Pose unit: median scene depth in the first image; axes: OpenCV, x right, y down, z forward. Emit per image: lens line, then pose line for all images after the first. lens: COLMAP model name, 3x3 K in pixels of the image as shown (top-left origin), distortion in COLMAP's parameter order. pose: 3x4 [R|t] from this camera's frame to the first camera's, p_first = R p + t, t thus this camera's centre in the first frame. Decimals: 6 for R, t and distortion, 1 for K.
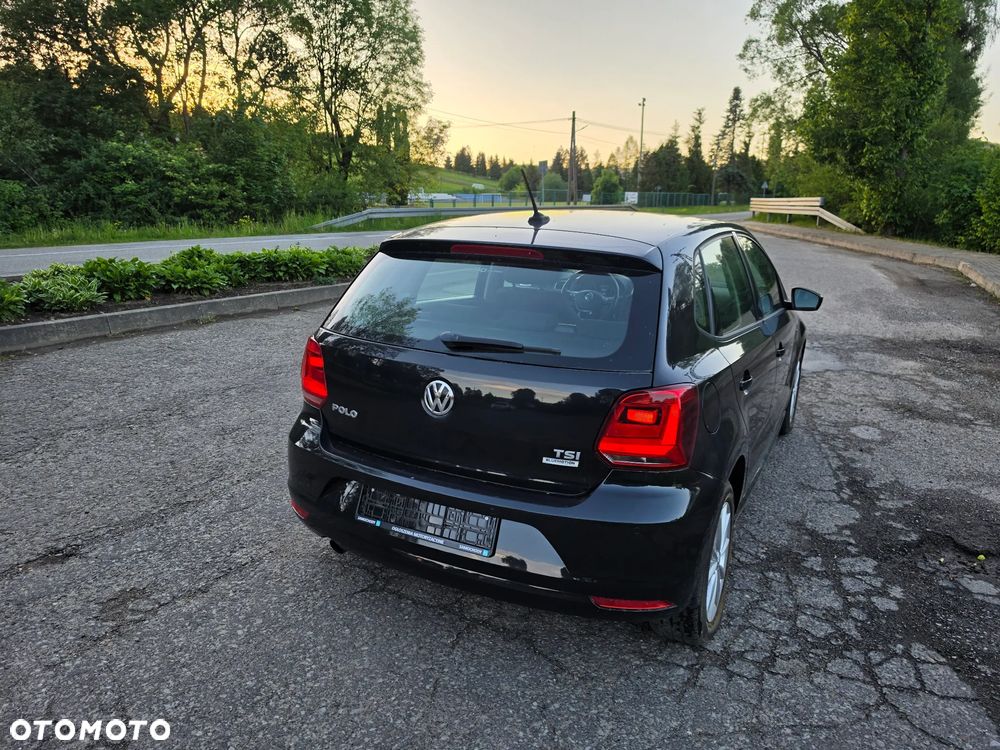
lens RADIAL K [[703.9, 0, 499.8], [0, 703.9, 372.9], [0, 0, 1]] dist [0.027146, -0.038574]
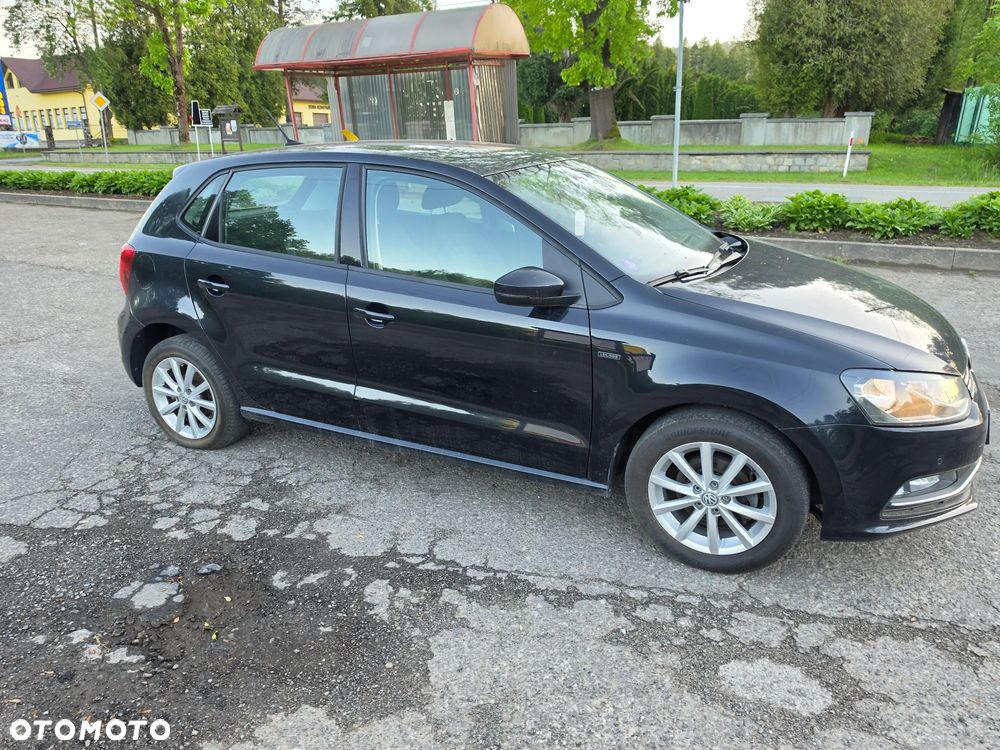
lens RADIAL K [[703.9, 0, 484.3], [0, 703.9, 359.7], [0, 0, 1]] dist [0.027146, -0.038574]
pose [[0.025686, 0.289273, -0.956902, 0.639626], [-0.227829, 0.933721, 0.276150, -0.126106], [0.973362, 0.210917, 0.089888, 0.564915]]
